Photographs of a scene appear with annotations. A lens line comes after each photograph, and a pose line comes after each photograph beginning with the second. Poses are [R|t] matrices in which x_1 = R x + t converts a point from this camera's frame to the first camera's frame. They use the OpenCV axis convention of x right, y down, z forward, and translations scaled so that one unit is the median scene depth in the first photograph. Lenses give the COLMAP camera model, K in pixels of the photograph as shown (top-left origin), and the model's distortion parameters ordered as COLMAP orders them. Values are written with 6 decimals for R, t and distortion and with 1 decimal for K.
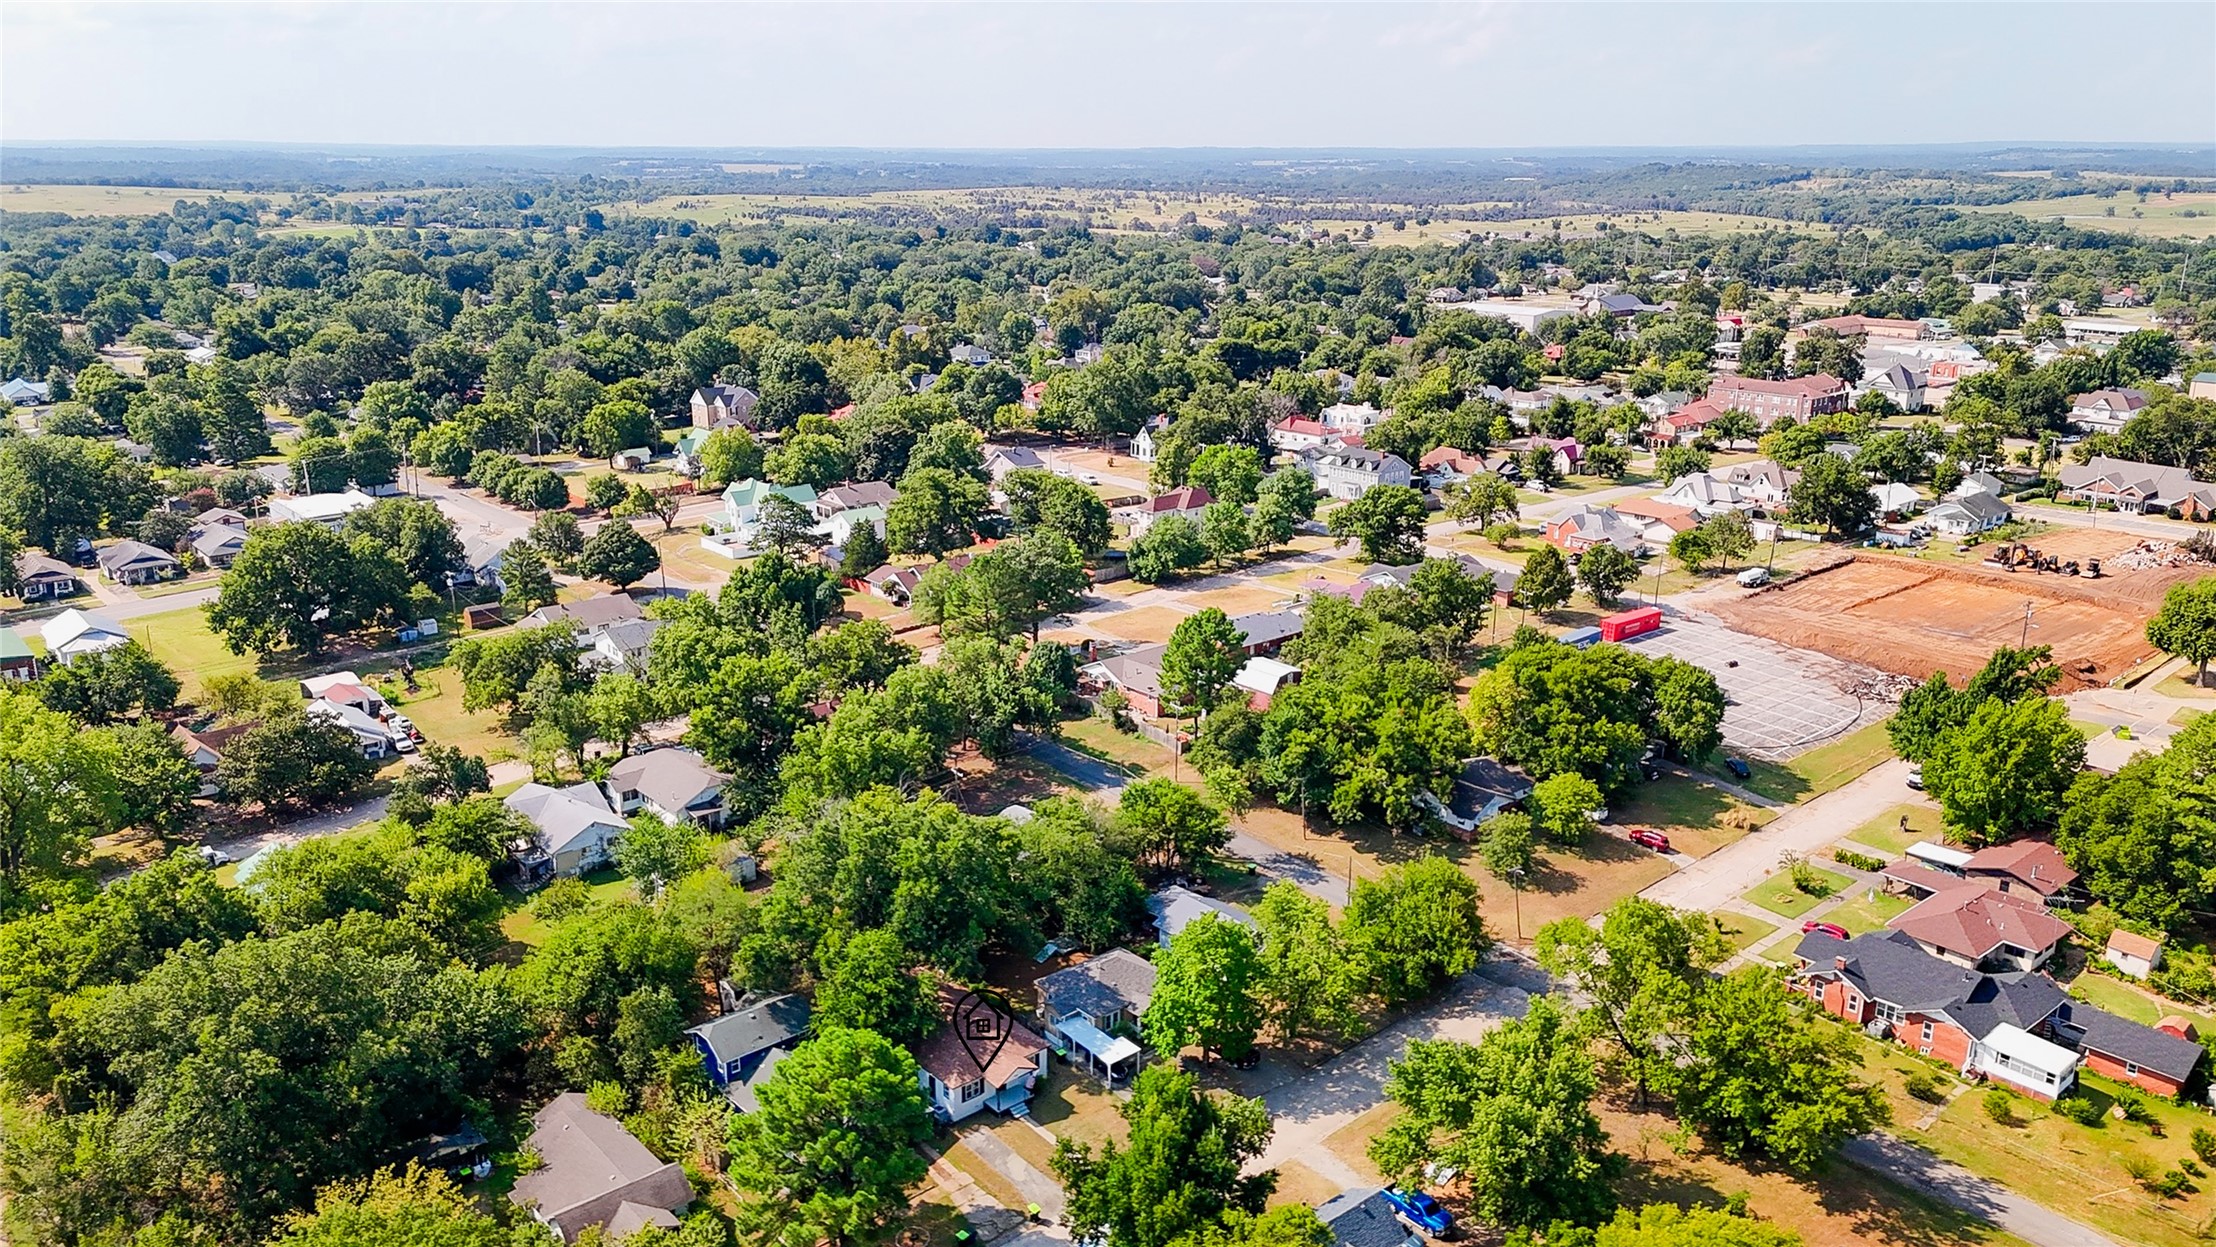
lens RADIAL K [[1611.1, 0, 1116.7], [0, 1611.1, 648.9], [0, 0, 1]] dist [0.083442, -0.083506]
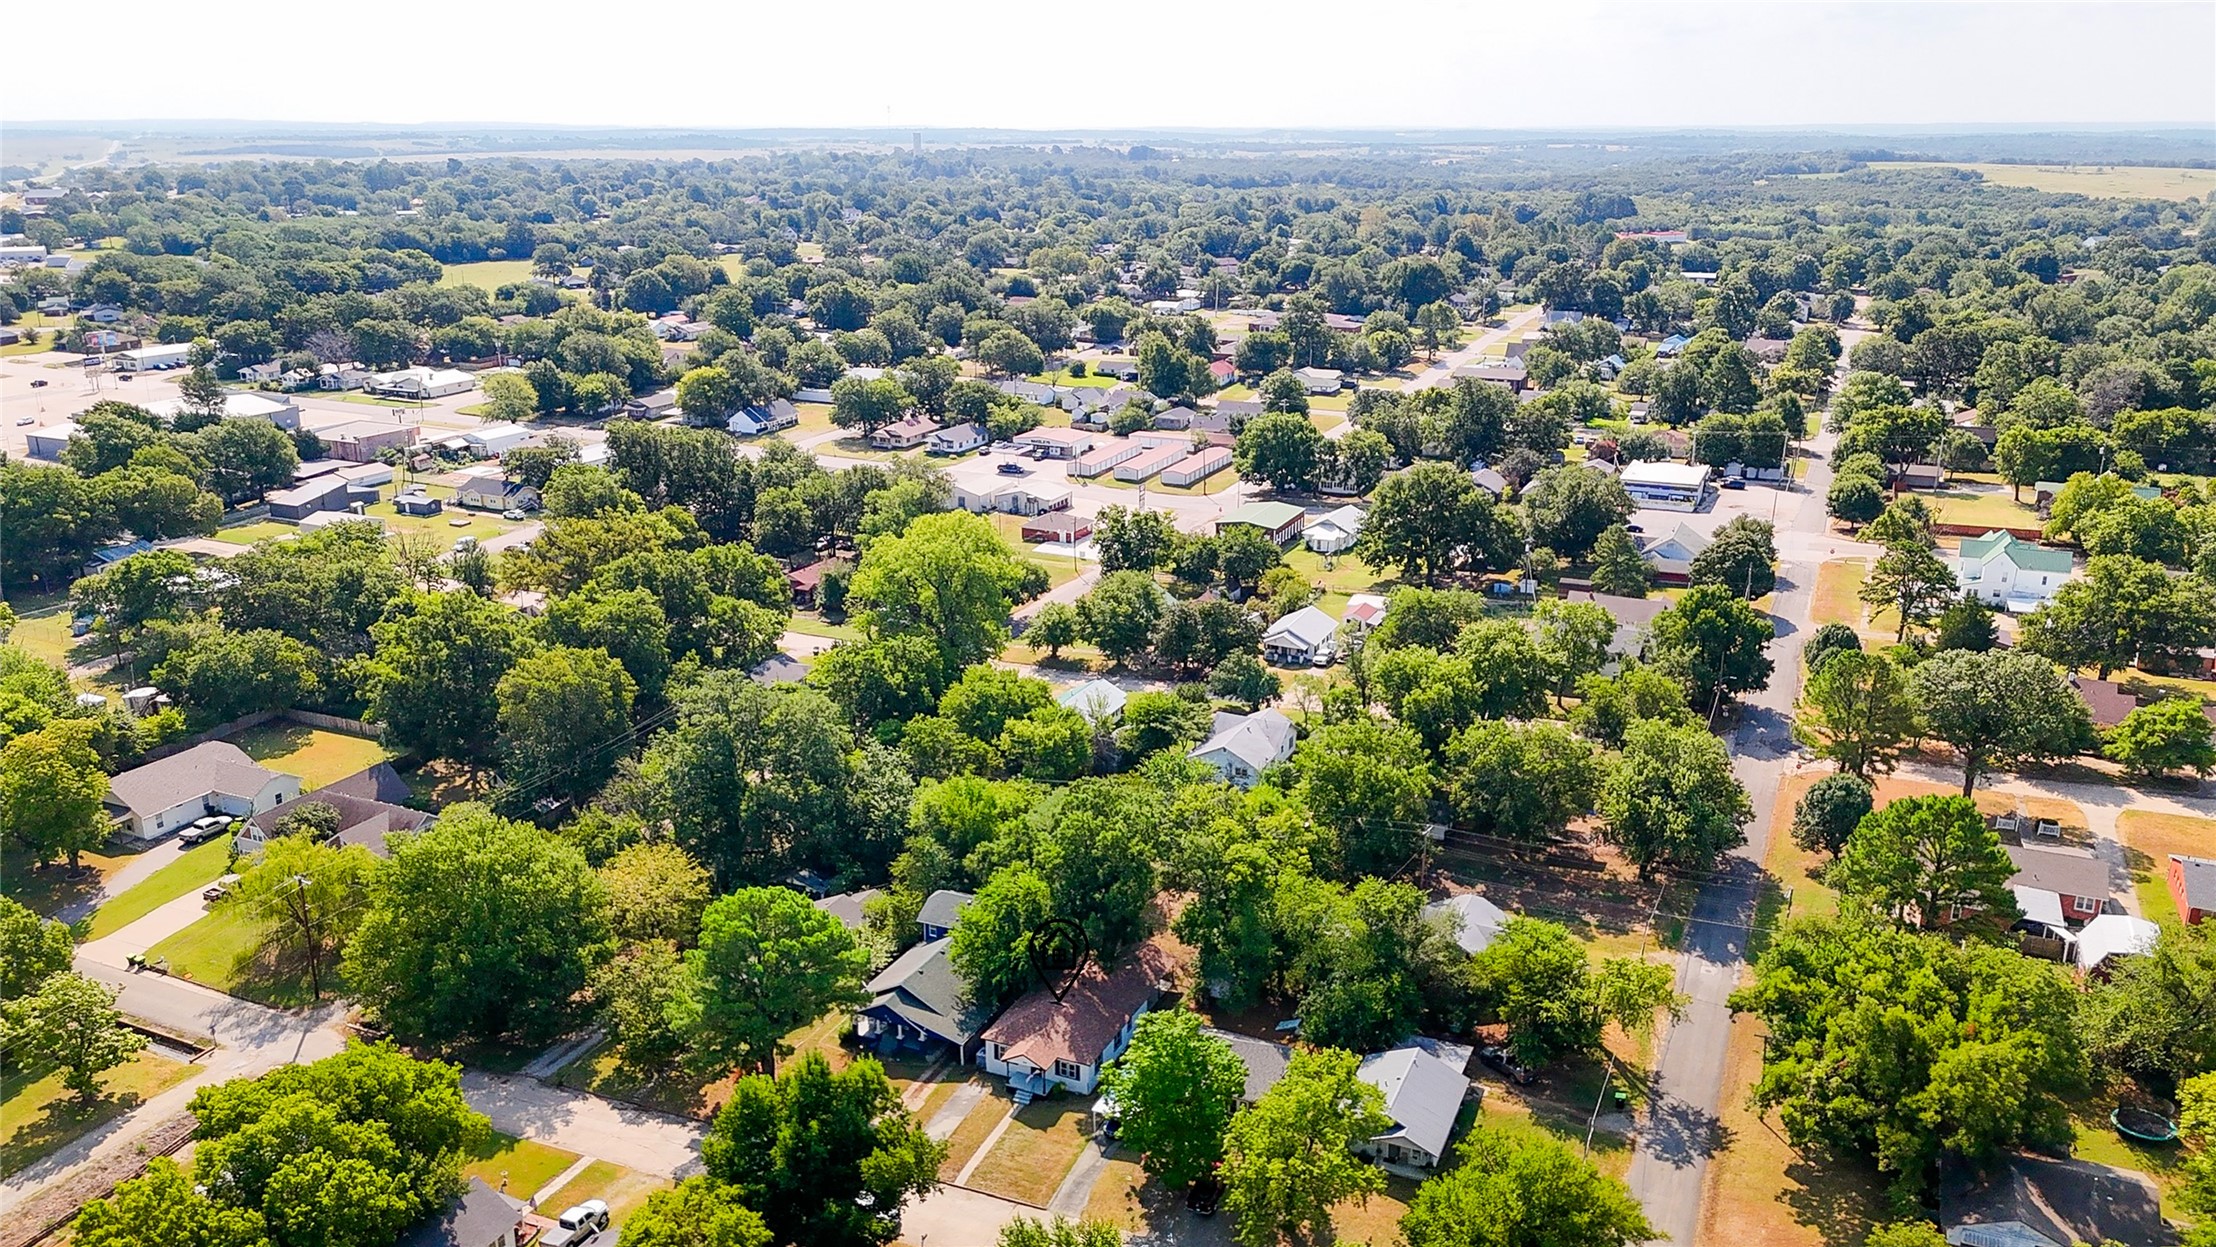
lens RADIAL K [[1601.0, 0, 1117.8], [0, 1601.0, 651.7], [0, 0, 1]] dist [0.081815, -0.080258]
pose [[0.426415, 0.280726, -0.859862, 0.353722], [-0.269179, 0.946934, 0.175665, -0.079706], [0.863547, 0.156550, 0.479352, 0.250820]]
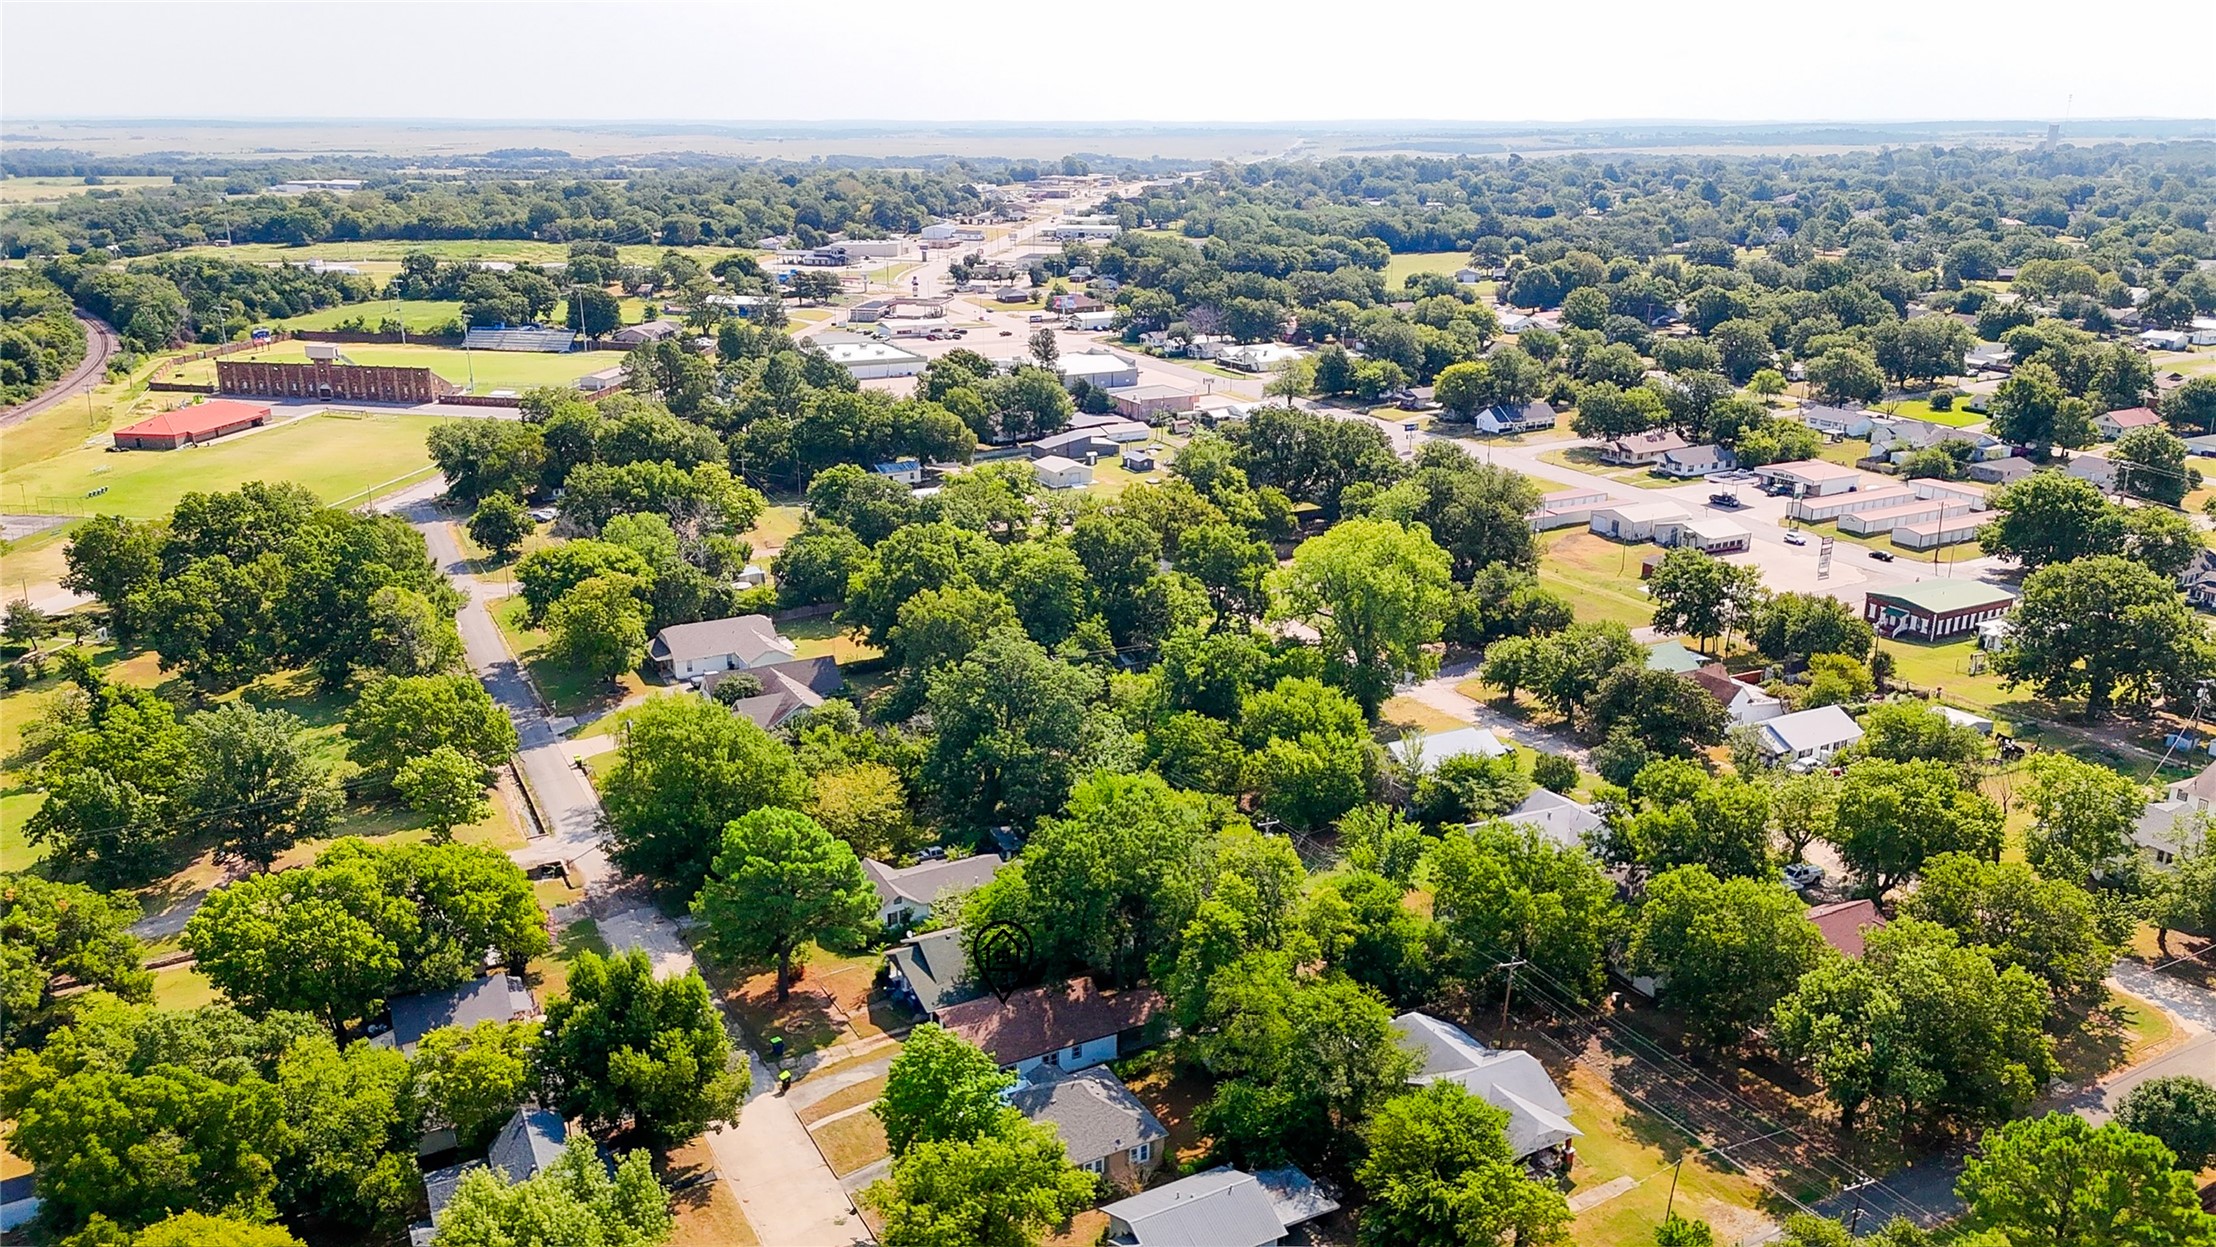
lens RADIAL K [[1611.1, 0, 1116.7], [0, 1611.1, 648.9], [0, 0, 1]] dist [0.083442, -0.083506]
pose [[-0.218260, 0.302132, -0.927943, 0.367230], [-0.289928, 0.887861, 0.357275, -0.168265], [0.931828, 0.347015, -0.106188, 0.541934]]
